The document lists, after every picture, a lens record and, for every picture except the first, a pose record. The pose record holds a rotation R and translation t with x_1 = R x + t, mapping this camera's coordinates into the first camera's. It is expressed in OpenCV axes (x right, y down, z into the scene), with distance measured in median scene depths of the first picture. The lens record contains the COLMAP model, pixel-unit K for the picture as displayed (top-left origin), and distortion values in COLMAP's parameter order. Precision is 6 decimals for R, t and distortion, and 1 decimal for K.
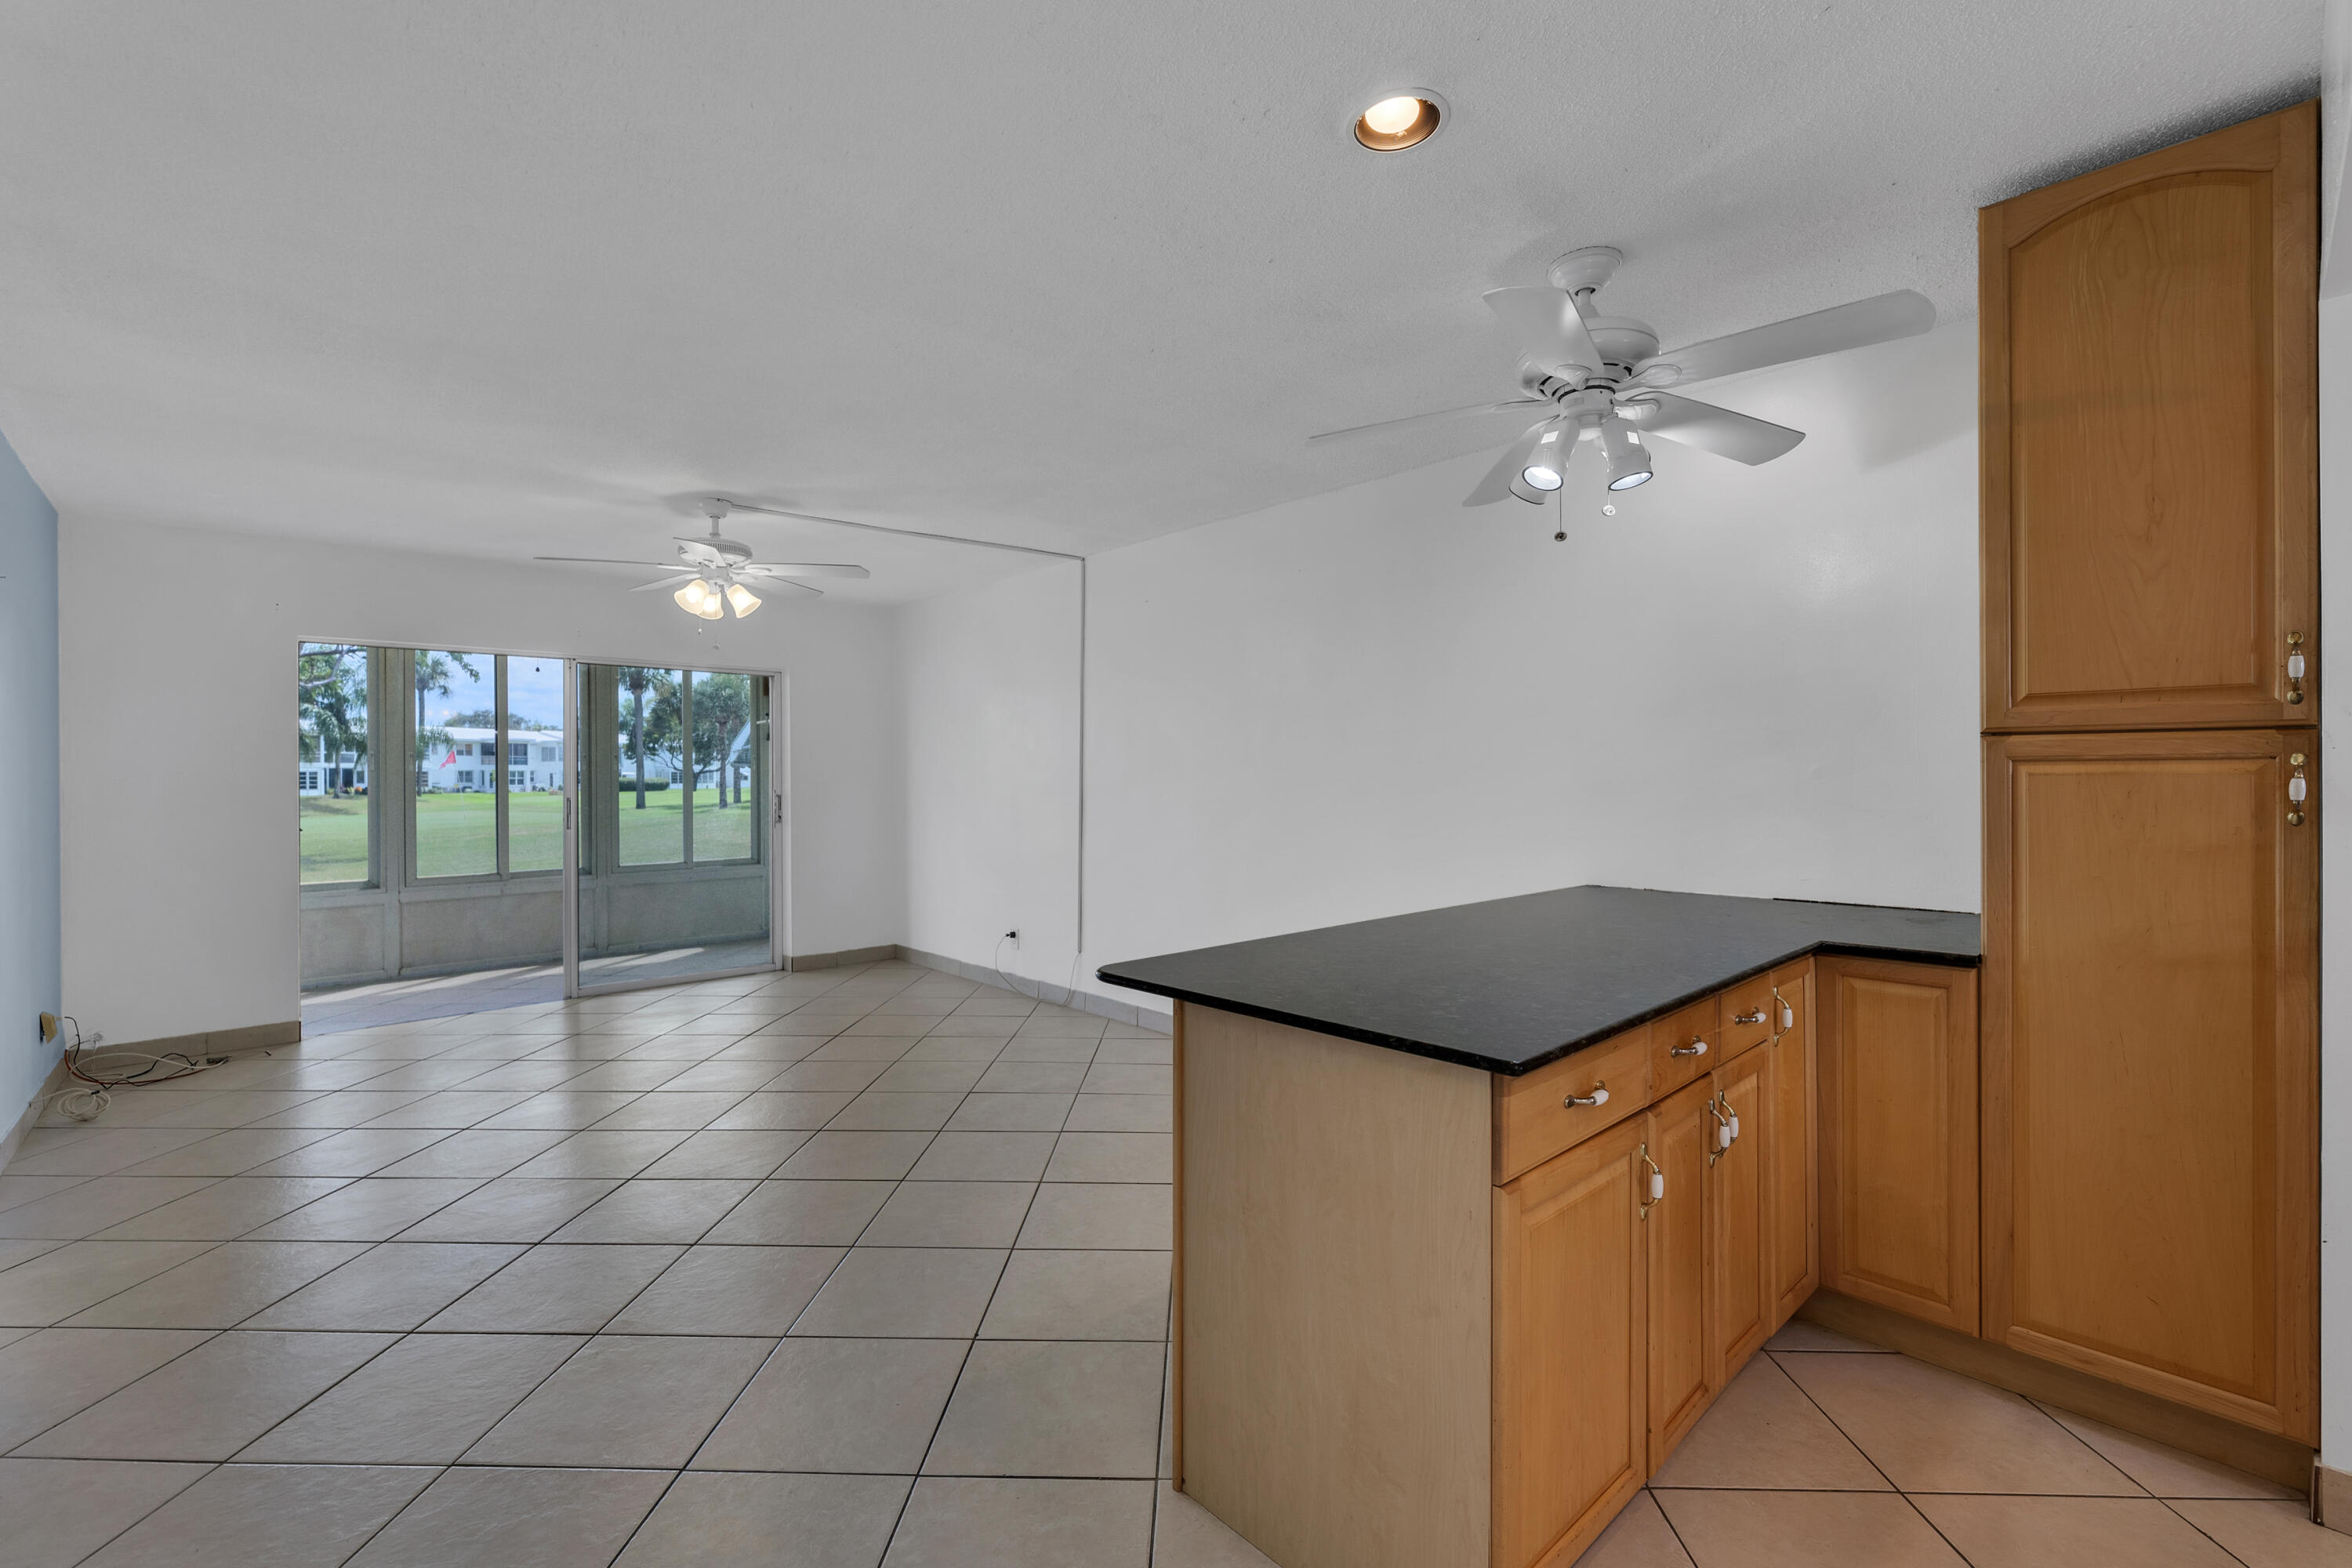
lens RADIAL K [[996.4, 0, 1173.2], [0, 996.4, 779.5], [0, 0, 1]] dist [0.002352, 0.000229]
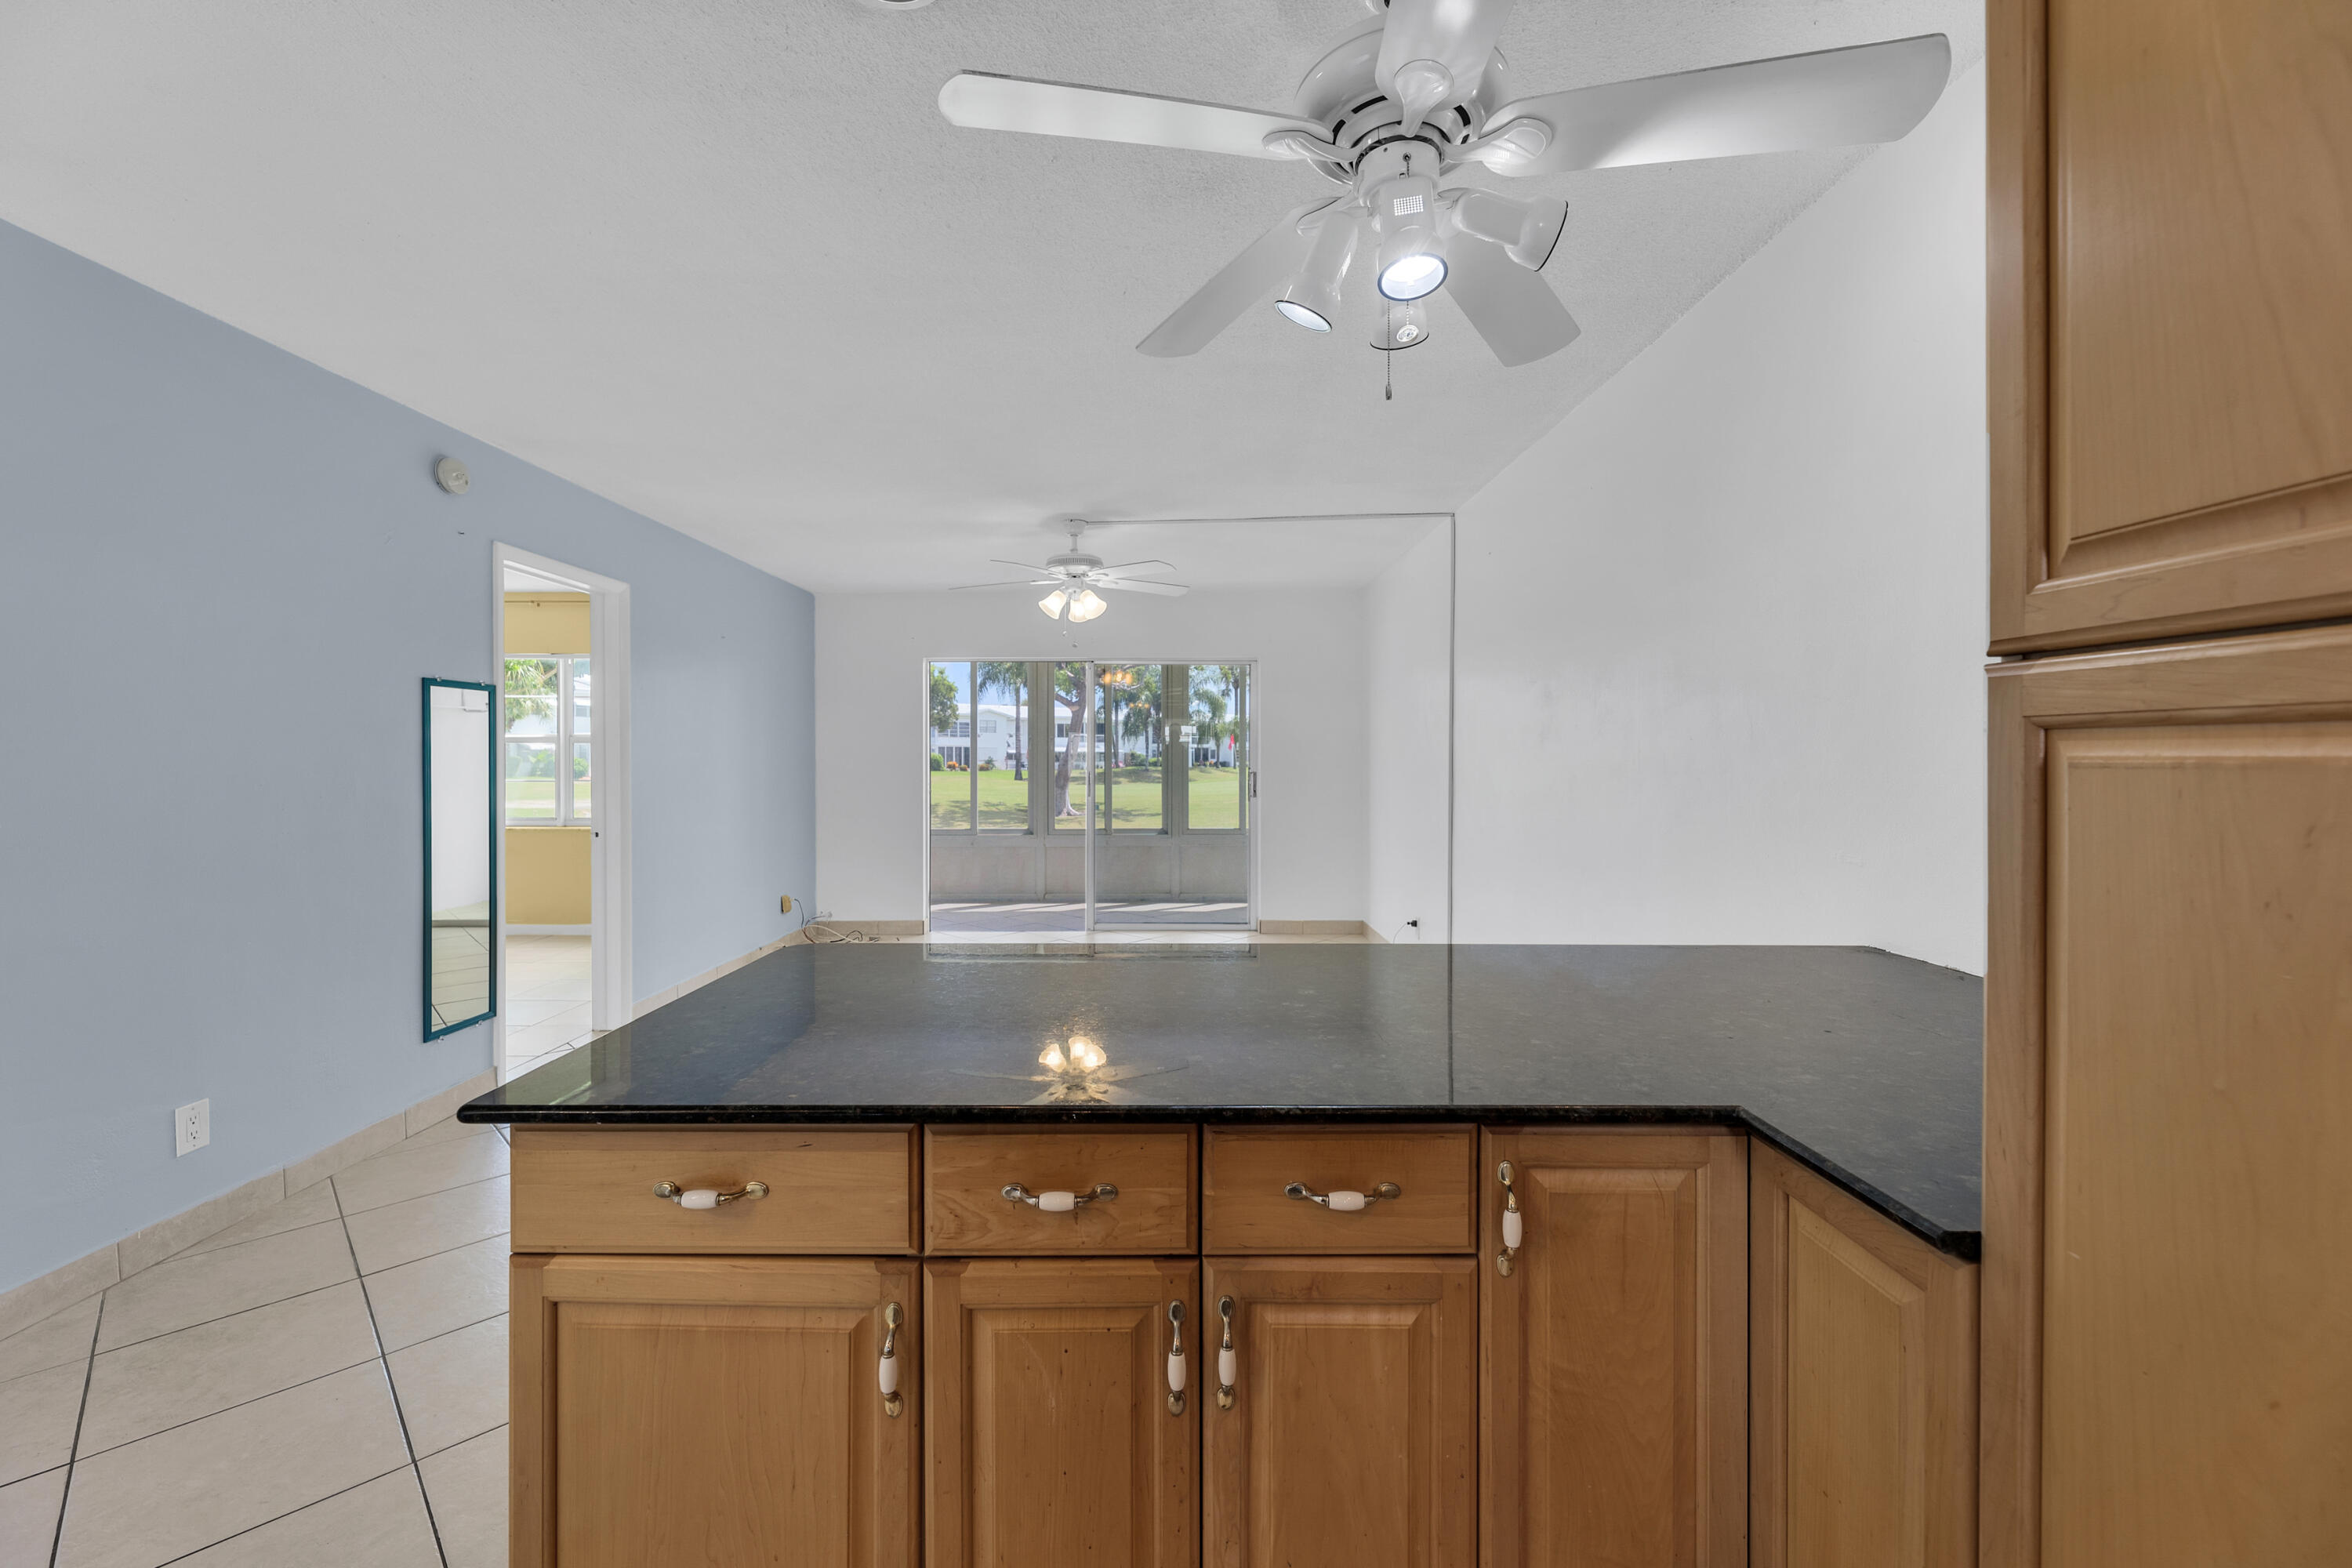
lens RADIAL K [[953.7, 0, 1170.3], [0, 953.7, 765.7], [0, 0, 1]] dist [0.000064, -0.000038]
pose [[0.736251, 0.010964, -0.676619, 0.240228], [-0.005447, 0.999932, 0.010276, -0.001916], [0.676686, -0.003880, 0.736261, 0.151461]]
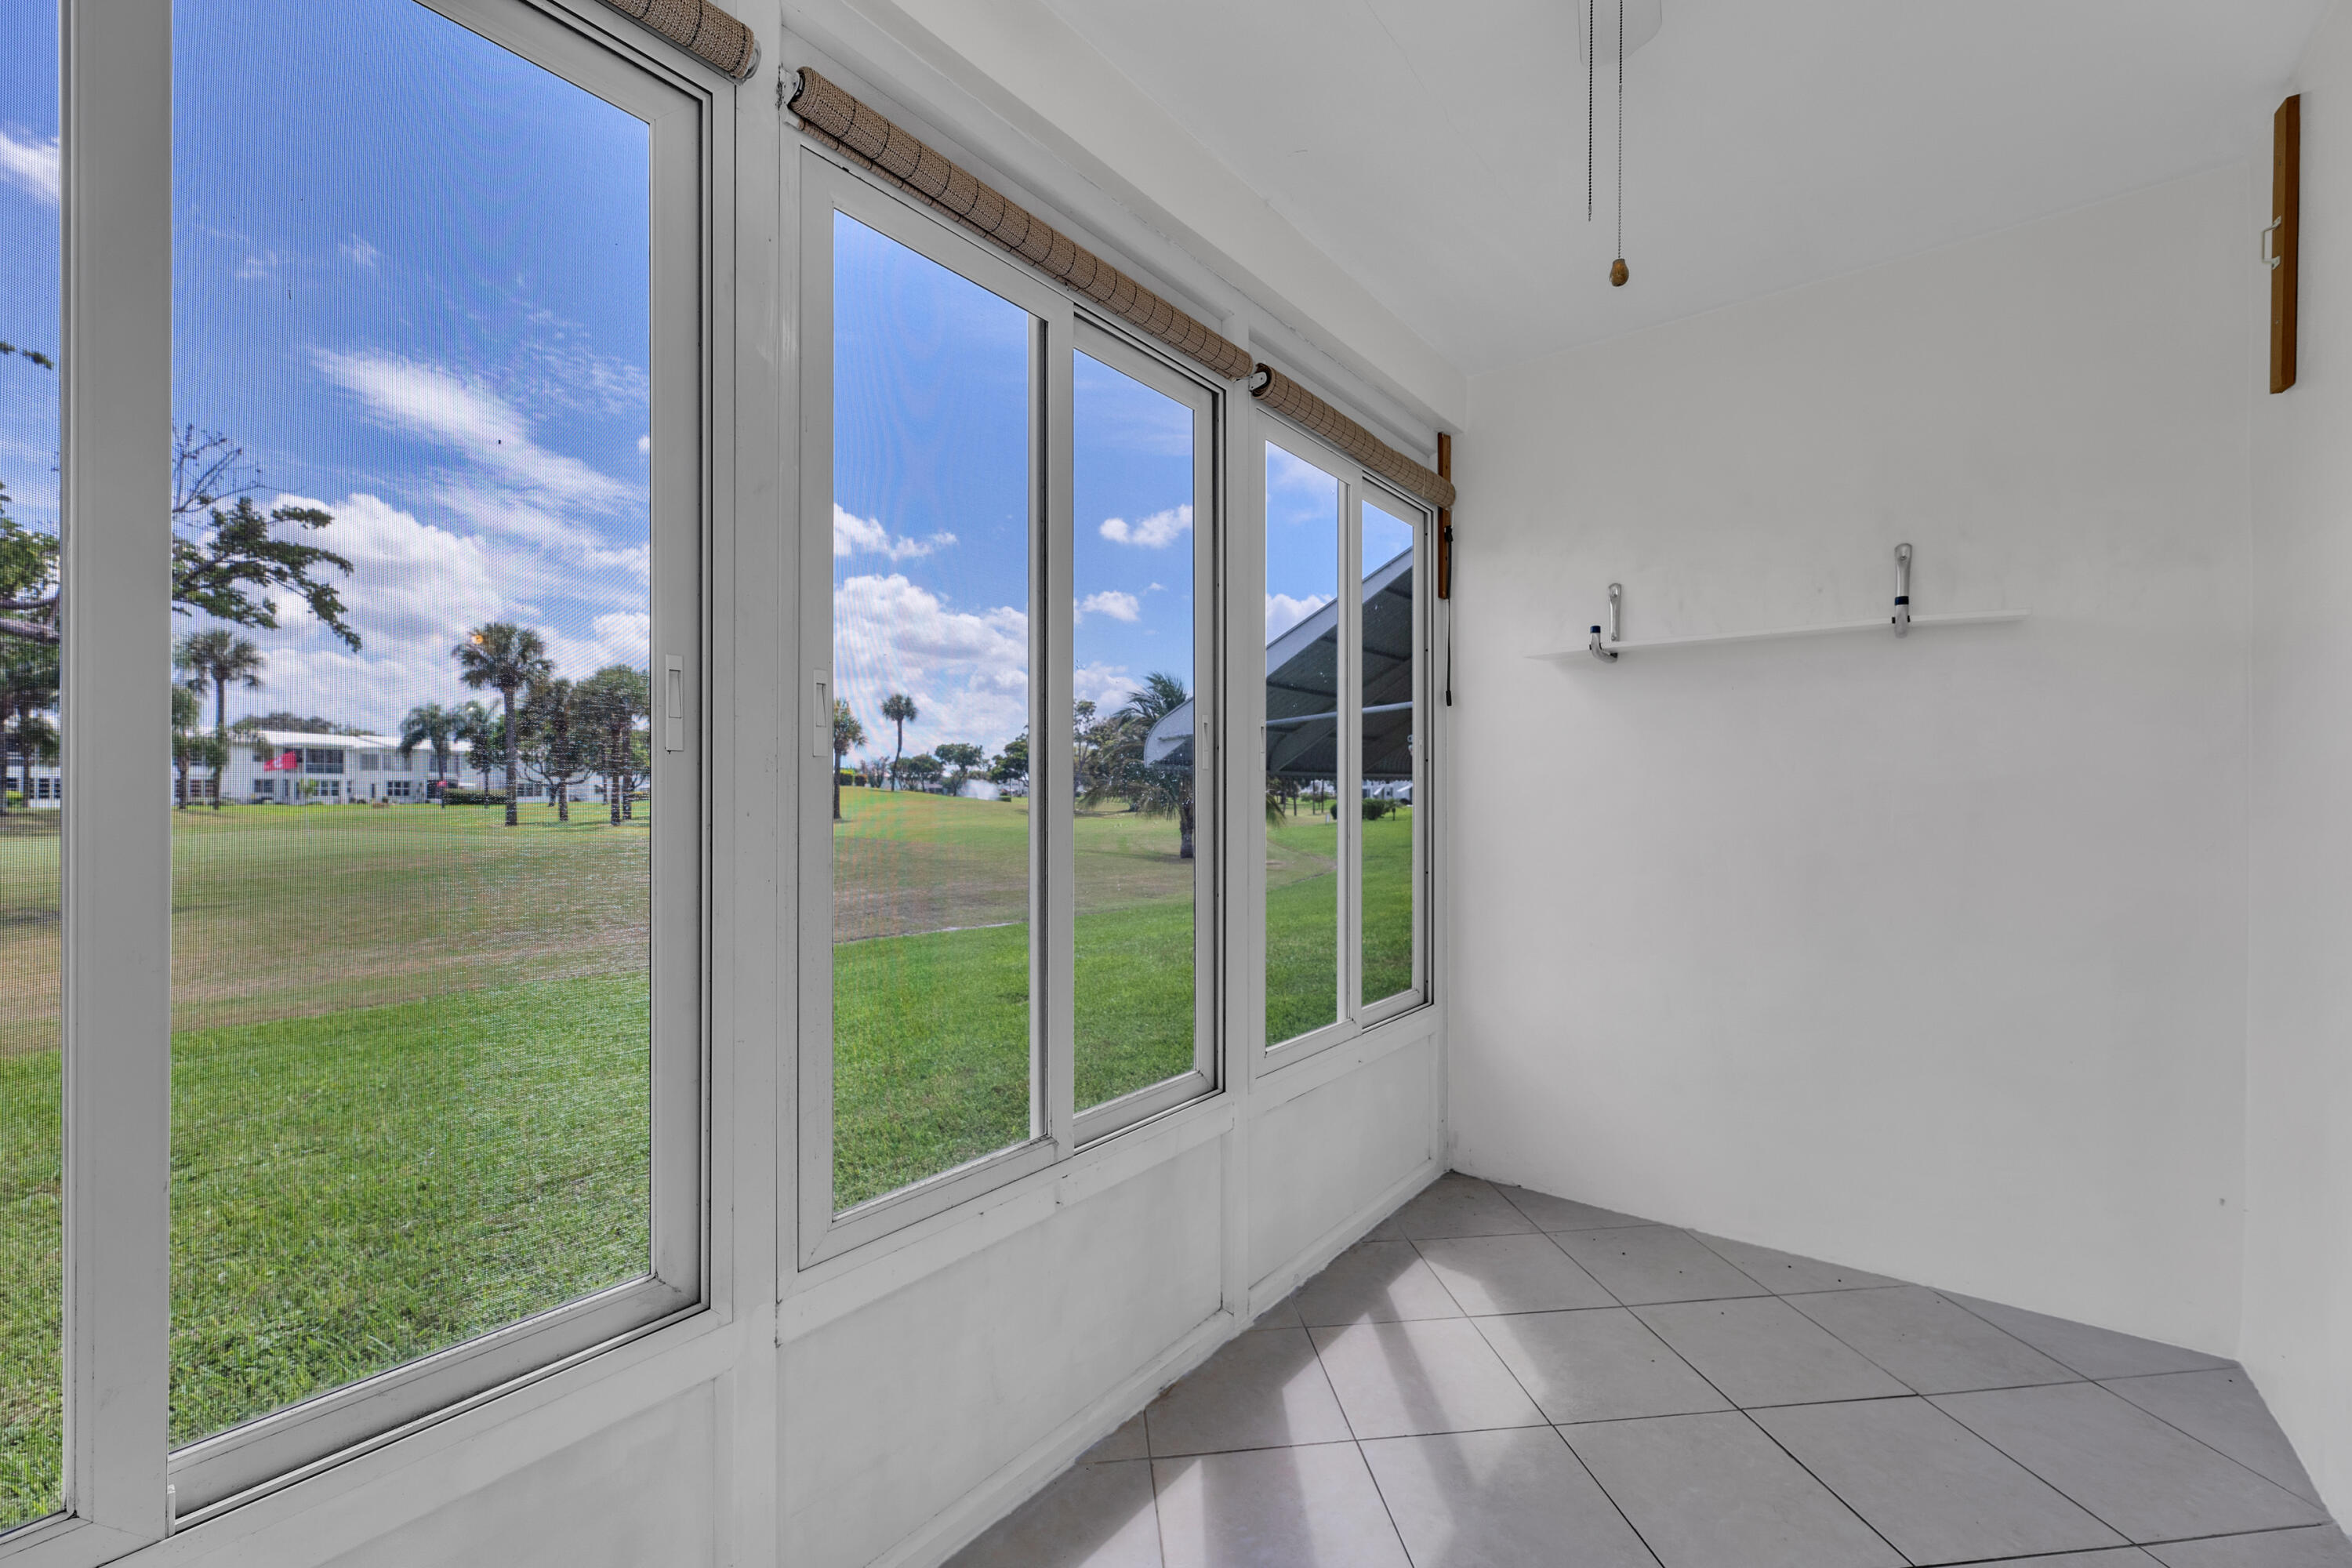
lens RADIAL K [[947.4, 0, 1180.8], [0, 947.4, 798.4], [0, 0, 1]] dist [0.003206, 0.000258]
pose [[0.987537, 0.008874, 0.157138, -0.722324], [-0.009096, 0.999958, 0.000696, 0.000489], [-0.157125, -0.002117, 0.987576, 0.781108]]
